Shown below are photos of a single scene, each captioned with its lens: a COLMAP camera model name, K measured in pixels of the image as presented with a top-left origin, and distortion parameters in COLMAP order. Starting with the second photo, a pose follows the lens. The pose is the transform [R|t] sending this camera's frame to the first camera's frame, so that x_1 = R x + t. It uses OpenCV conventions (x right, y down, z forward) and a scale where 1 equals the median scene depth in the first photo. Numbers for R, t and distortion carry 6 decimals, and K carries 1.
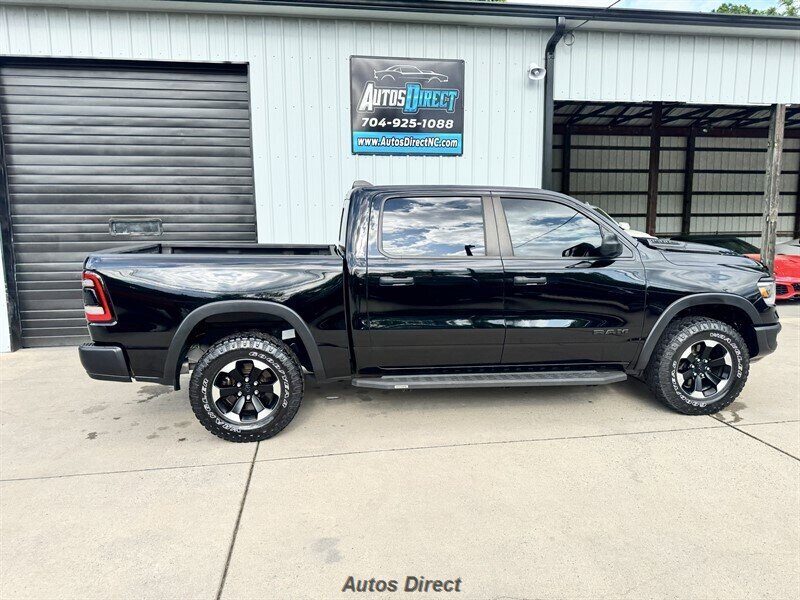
lens RADIAL K [[559.3, 0, 397.4], [0, 559.3, 306.9], [0, 0, 1]] dist [0.097389, -0.160909]
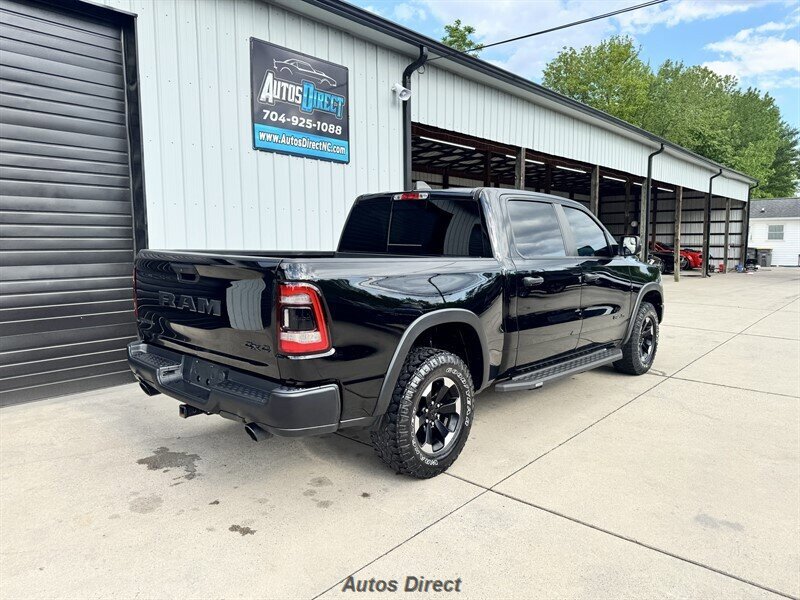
lens RADIAL K [[560.6, 0, 398.2], [0, 560.6, 307.7], [0, 0, 1]] dist [0.042089, -0.050404]
pose [[0.766635, -0.068596, 0.638408, -0.478293], [0.088571, 0.996070, 0.000666, -0.011027], [-0.635945, 0.056034, 0.769697, 0.210466]]
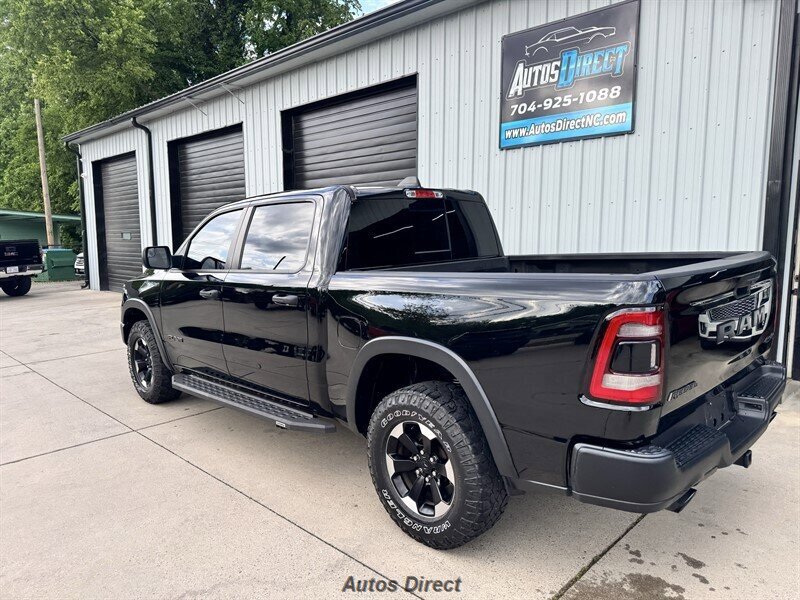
lens RADIAL K [[565.0, 0, 400.6], [0, 565.0, 305.4], [0, 0, 1]] dist [0.019810, -0.022271]
pose [[0.600507, 0.103166, -0.792936, 0.539532], [-0.110513, 0.992833, 0.045480, -0.058116], [0.791945, 0.060319, 0.607605, 0.368794]]
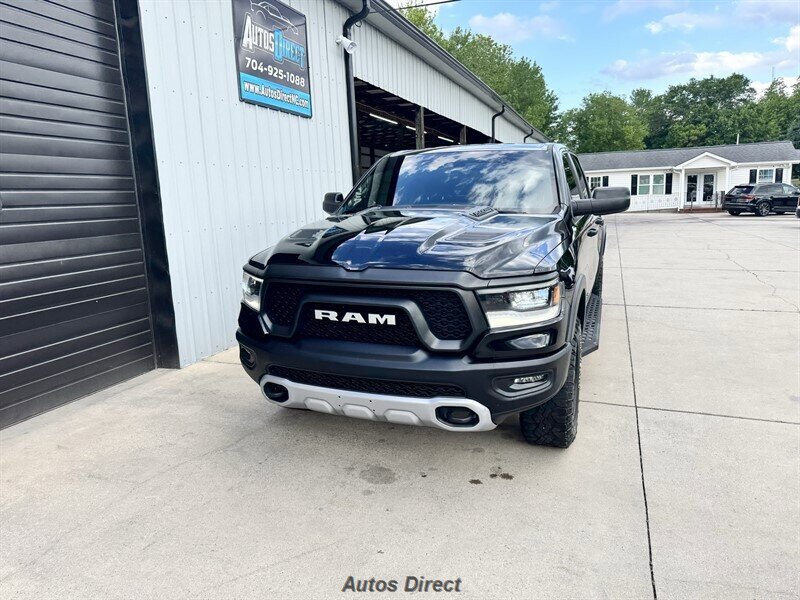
lens RADIAL K [[566.1, 0, 402.2], [0, 566.1, 294.6], [0, 0, 1]] dist [0.004224, -0.000407]
pose [[0.486735, -0.157025, 0.859321, -0.687493], [0.158238, 0.983286, 0.090049, -0.043057], [-0.859098, 0.092147, 0.503447, 0.438925]]
